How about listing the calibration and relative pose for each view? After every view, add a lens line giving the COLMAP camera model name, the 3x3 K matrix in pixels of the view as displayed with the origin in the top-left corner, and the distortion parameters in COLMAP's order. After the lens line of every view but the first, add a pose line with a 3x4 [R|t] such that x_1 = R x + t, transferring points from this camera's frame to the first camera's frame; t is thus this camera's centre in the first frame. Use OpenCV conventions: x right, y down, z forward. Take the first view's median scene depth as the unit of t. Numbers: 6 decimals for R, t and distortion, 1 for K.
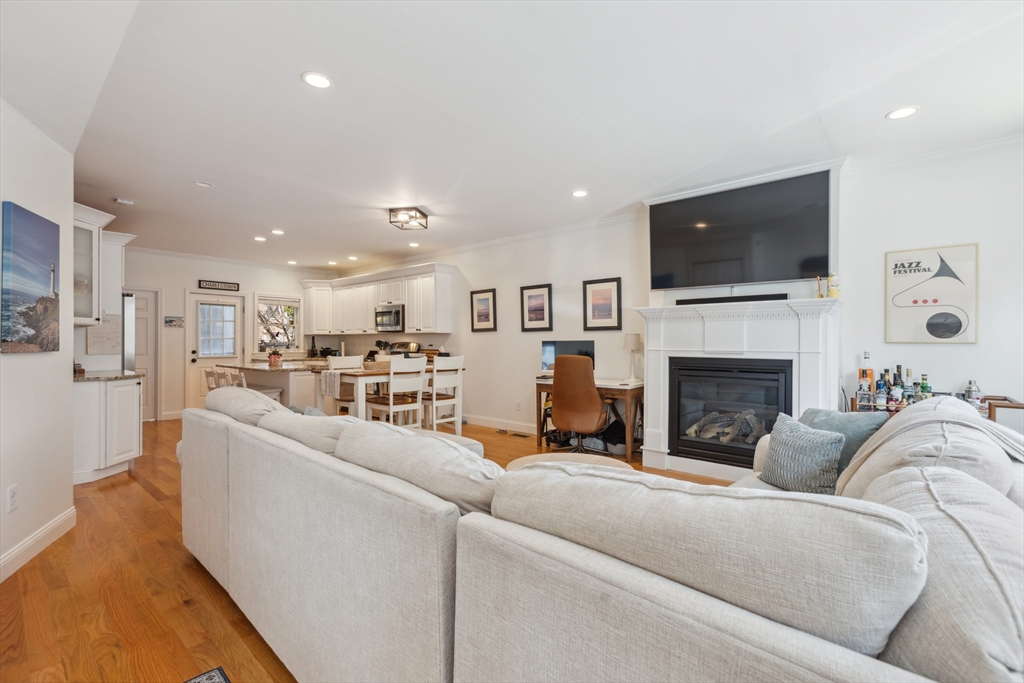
lens RADIAL K [[458.9, 0, 509.6], [0, 458.9, 341.8], [0, 0, 1]] dist [-0.001435, 0.000456]
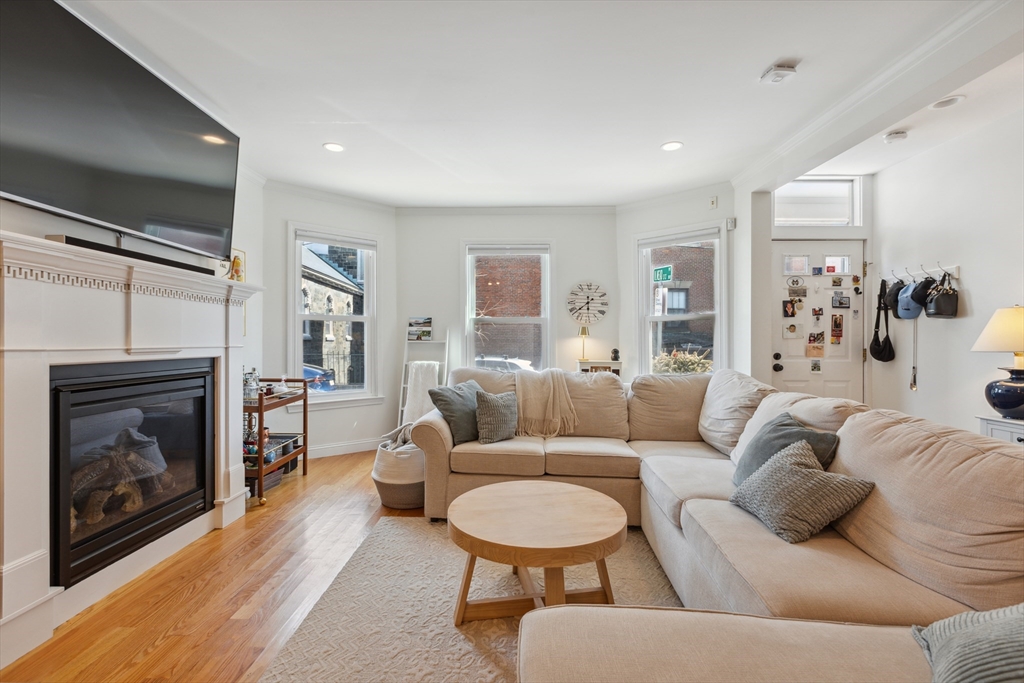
lens RADIAL K [[458.9, 0, 509.6], [0, 458.9, 341.8], [0, 0, 1]] dist [-0.001435, 0.000456]
pose [[-0.654642, -0.007680, 0.755900, -0.255641], [-0.007737, 0.999964, 0.003460, 0.005873], [-0.755899, -0.003583, -0.654678, 0.990718]]
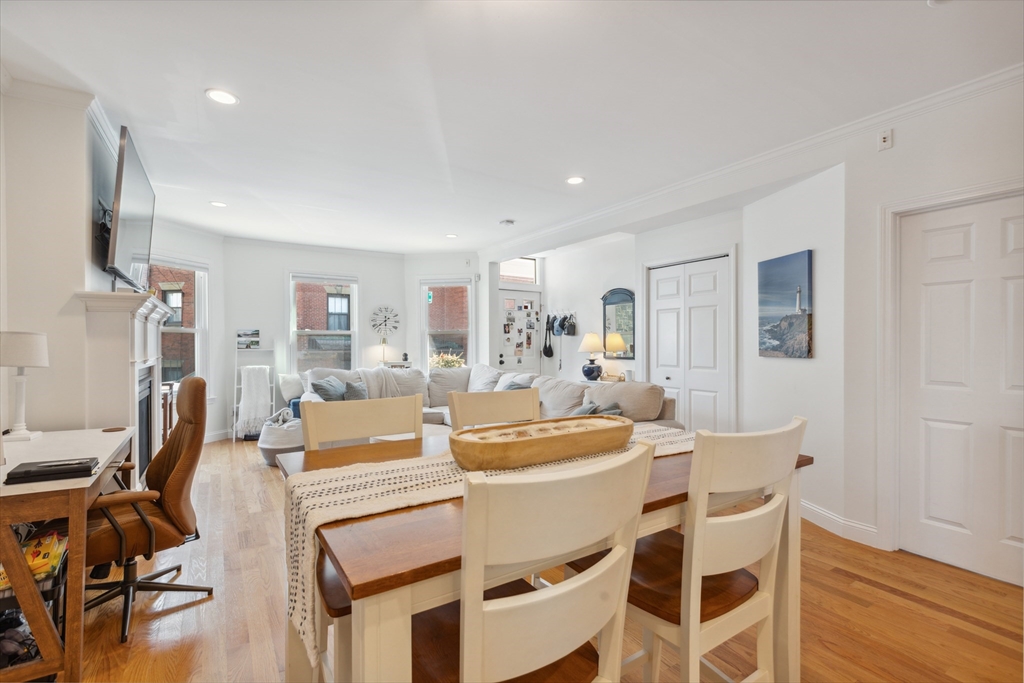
lens RADIAL K [[458.9, 0, 509.6], [0, 458.9, 341.8], [0, 0, 1]] dist [-0.001435, 0.000456]
pose [[-0.963045, -0.001192, 0.269339, -0.381576], [-0.002114, 0.999993, -0.003133, -0.010948], [-0.269333, -0.003586, -0.963040, 1.558944]]
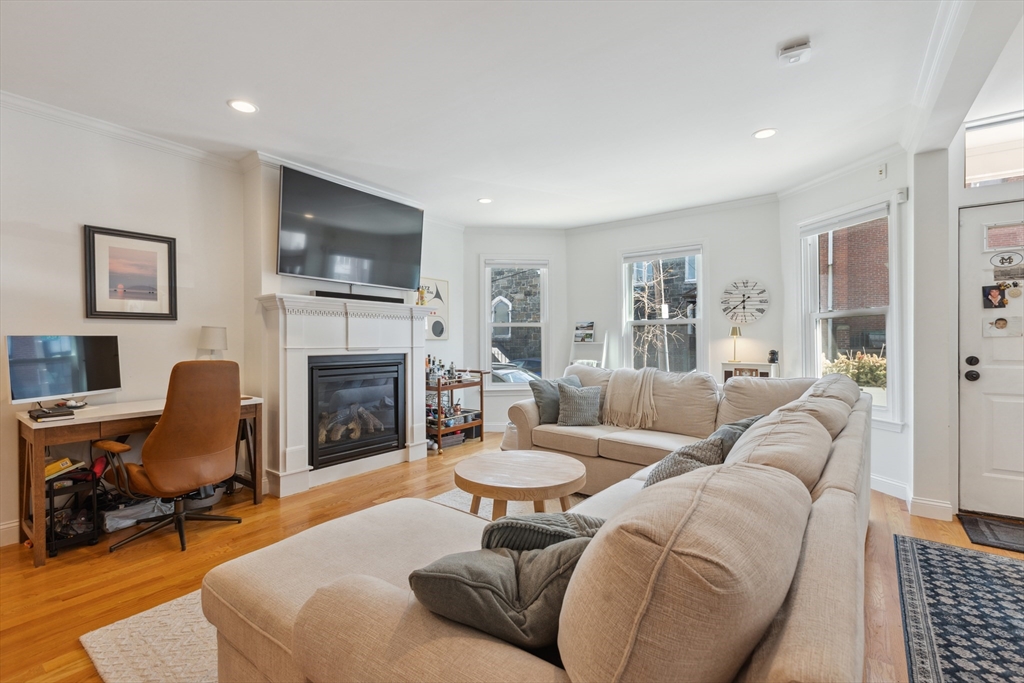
lens RADIAL K [[458.9, 0, 509.6], [0, 458.9, 341.8], [0, 0, 1]] dist [-0.001435, 0.000456]
pose [[-0.090692, -0.003578, 0.995873, -0.553607], [-0.000512, 0.999994, 0.003546, 0.003014], [-0.995879, -0.000188, -0.090693, 0.730968]]
